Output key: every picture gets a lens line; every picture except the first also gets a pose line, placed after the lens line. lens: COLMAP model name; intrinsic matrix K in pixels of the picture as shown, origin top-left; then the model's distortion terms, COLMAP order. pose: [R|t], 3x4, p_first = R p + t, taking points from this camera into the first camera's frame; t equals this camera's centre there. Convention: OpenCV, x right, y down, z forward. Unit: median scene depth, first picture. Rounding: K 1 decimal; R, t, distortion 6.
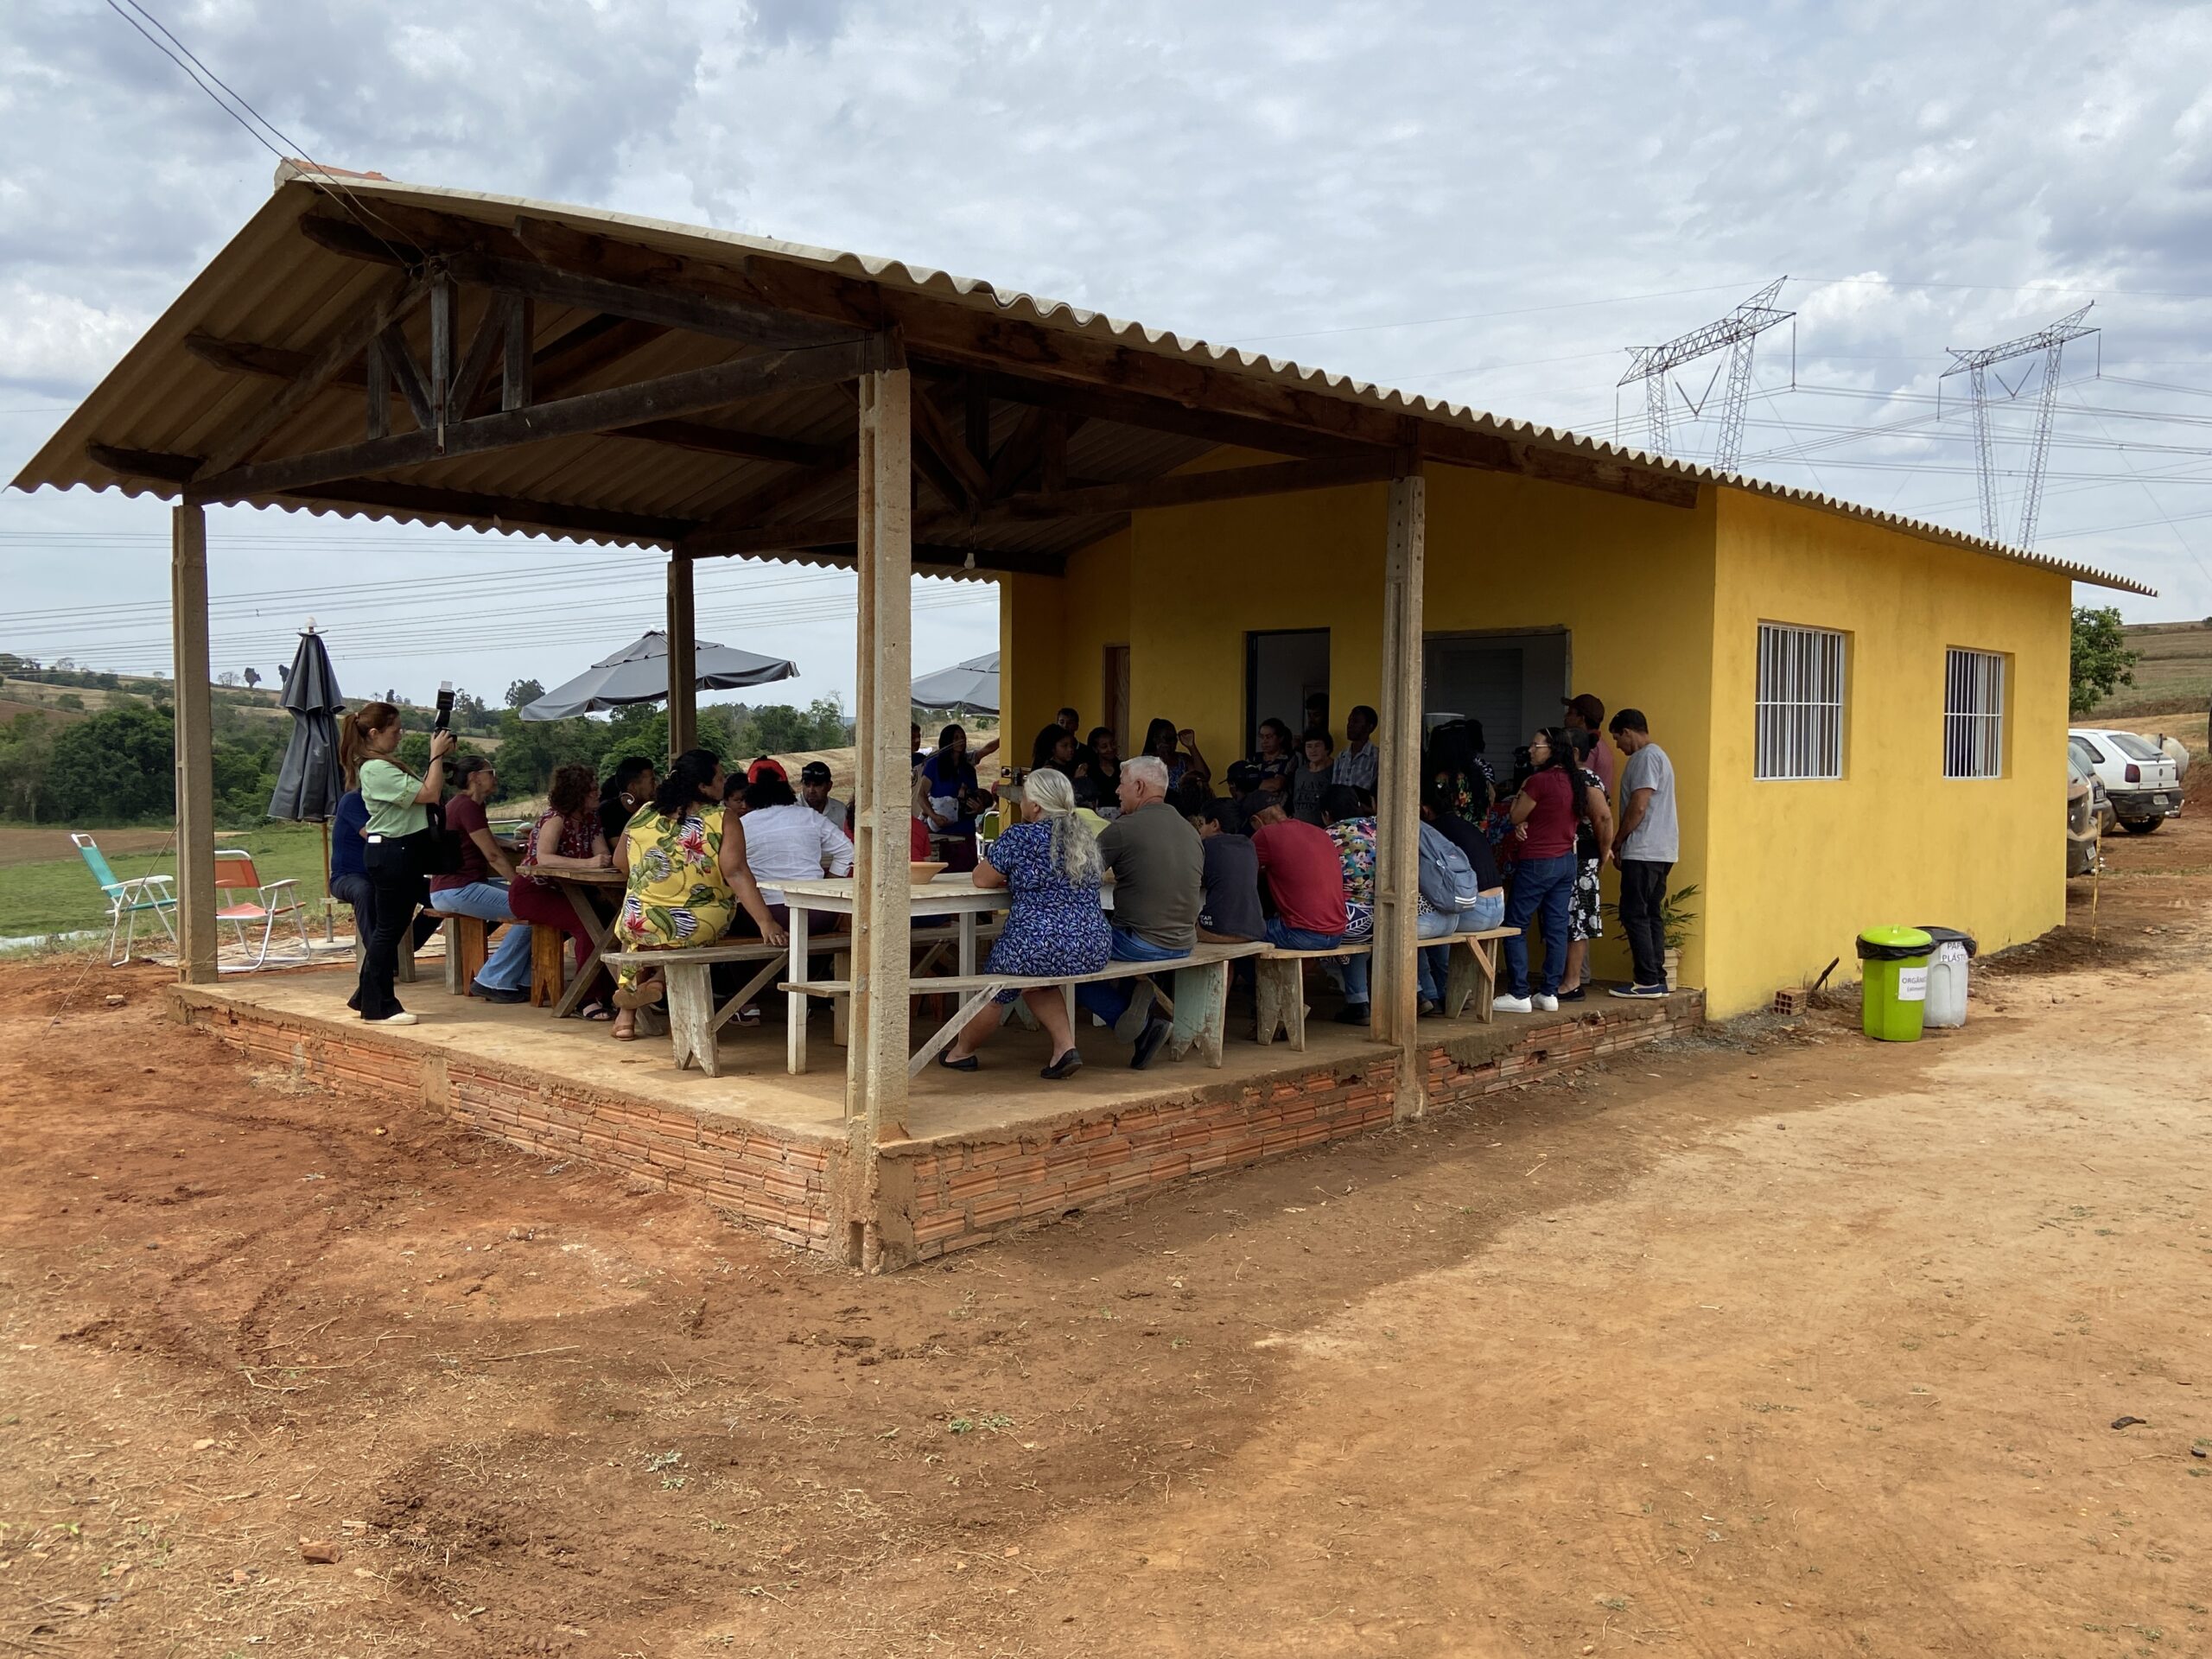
lens RADIAL K [[1821.5, 0, 1101.5], [0, 1821.5, 827.5], [0, 0, 1]] dist [0.021248, 0.007664]
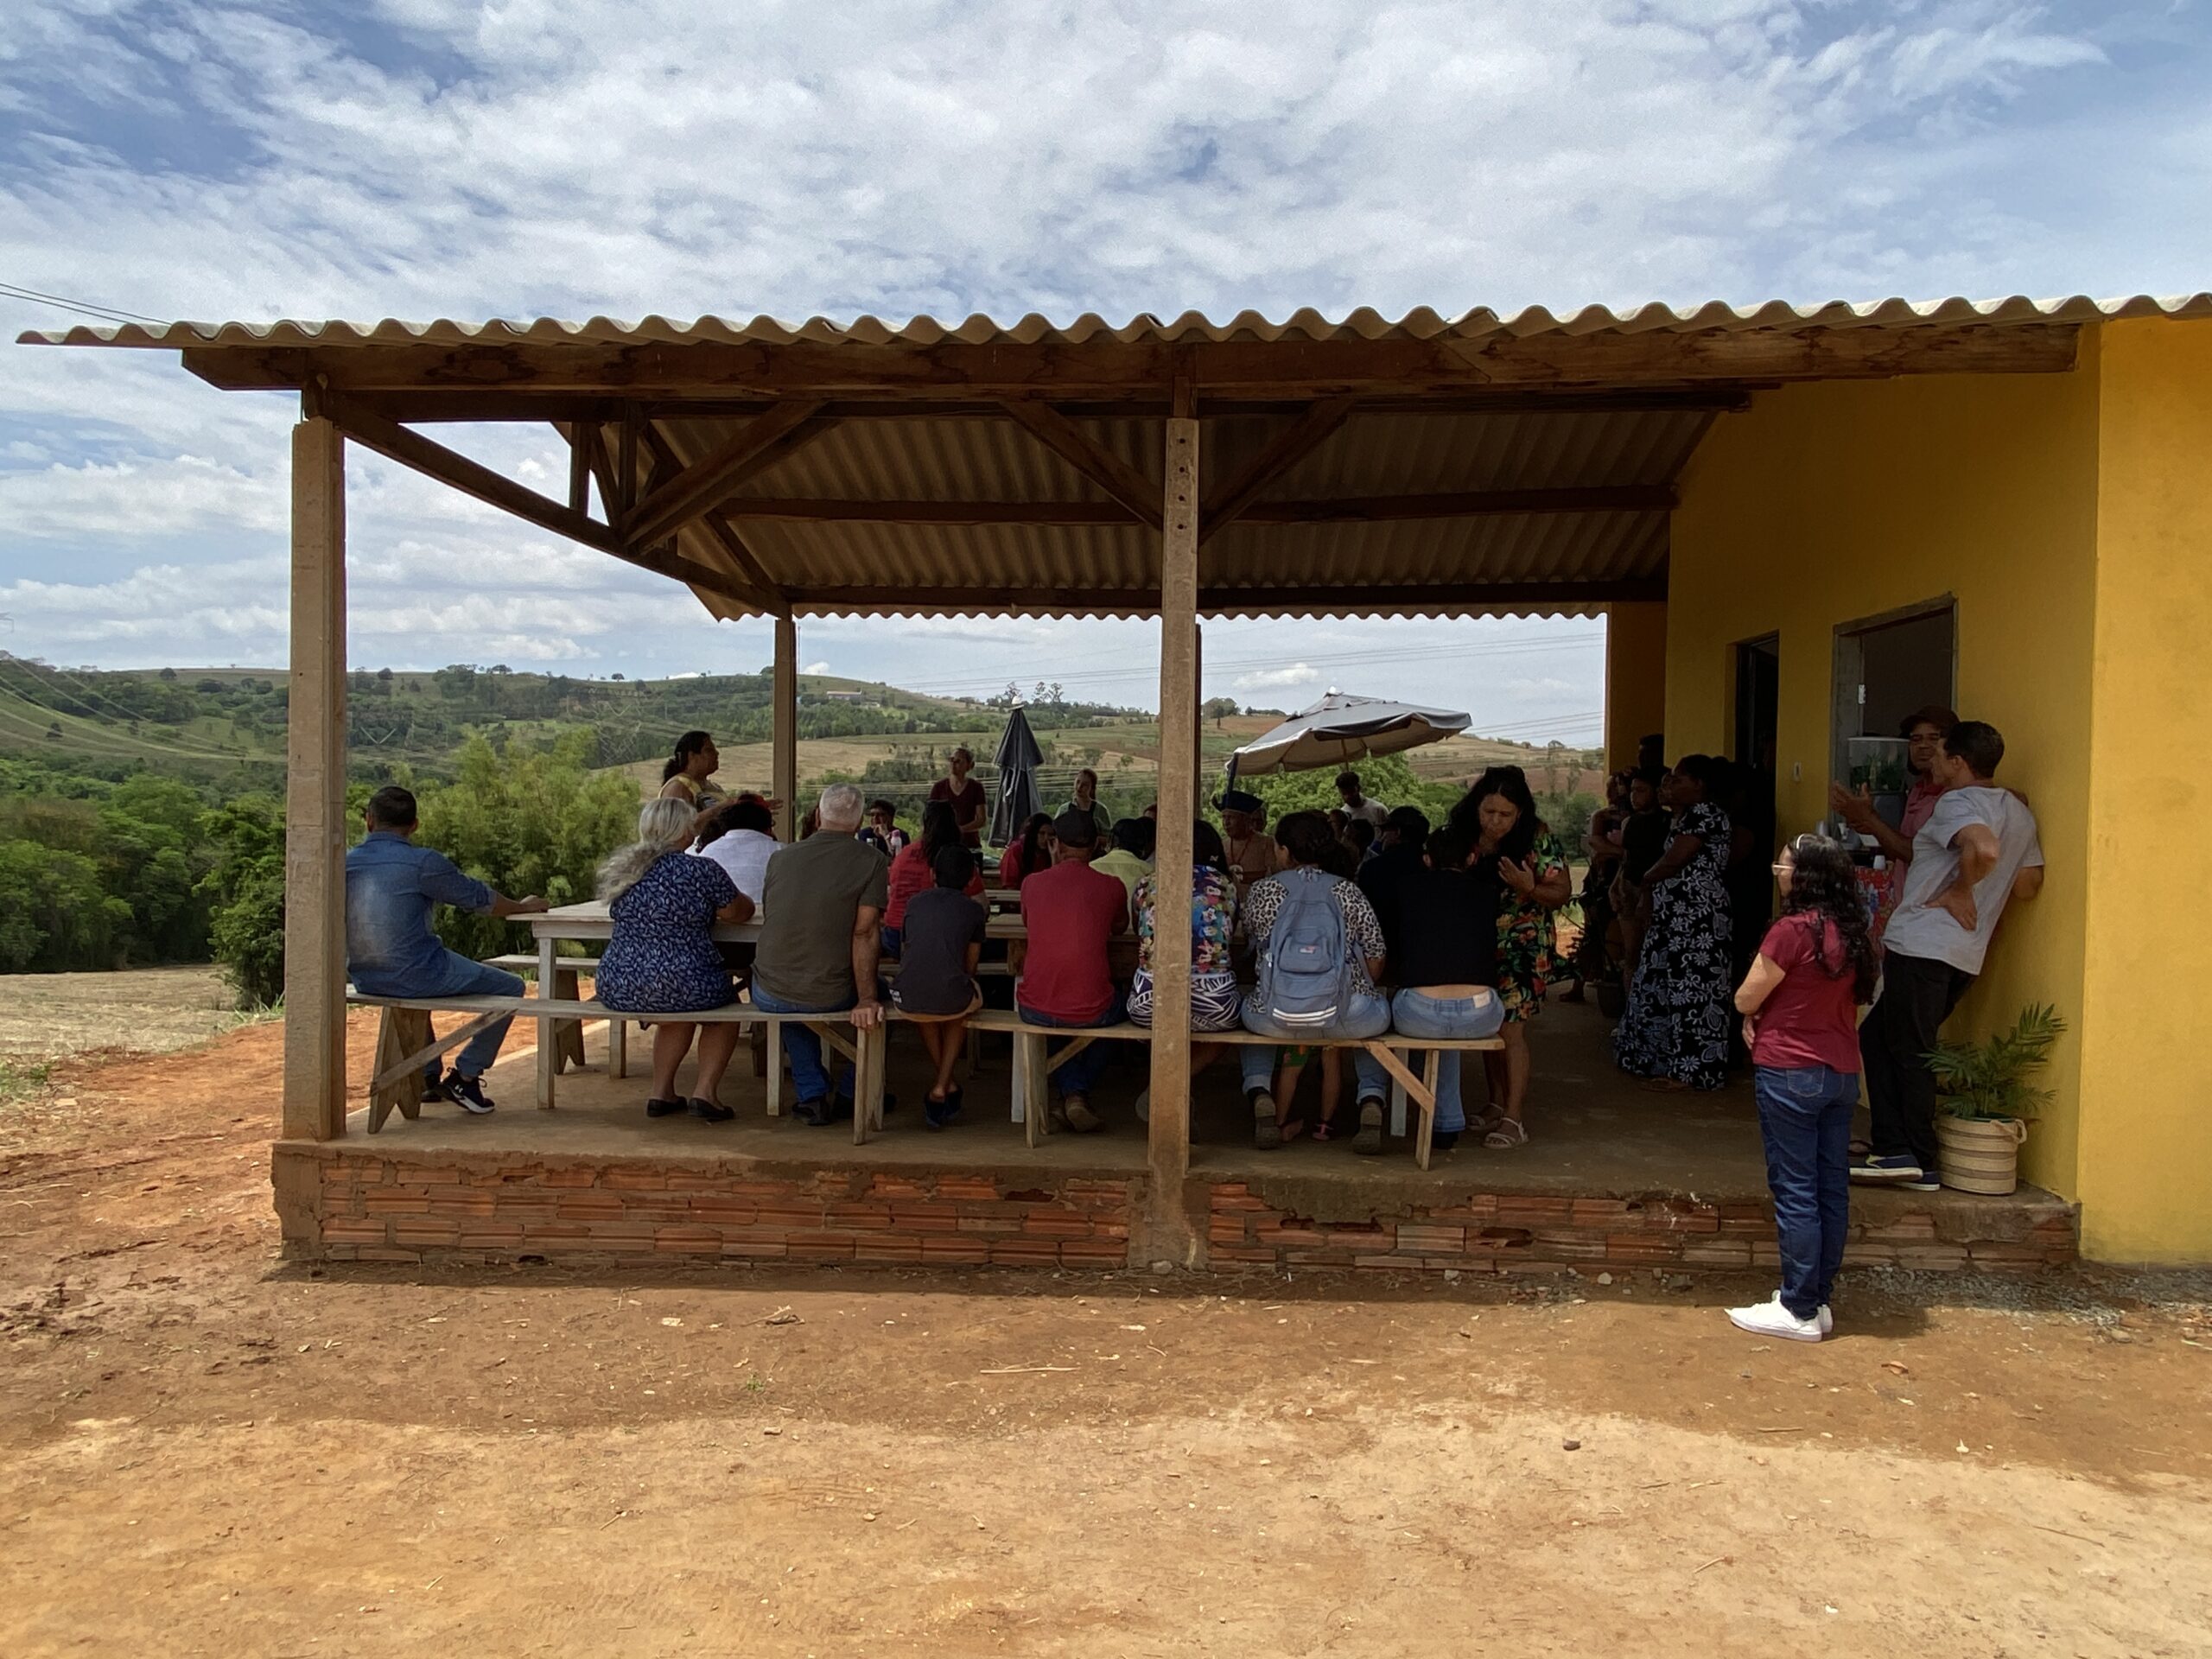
lens RADIAL K [[1462.2, 0, 1110.8], [0, 1462.2, 830.6], [0, 0, 1]] dist [0.004975, -0.007840]
pose [[0.639558, 0.016527, -0.768565, 0.576911], [-0.039846, 0.999138, -0.011672, -0.013616], [0.767710, 0.038090, 0.639665, 0.545596]]
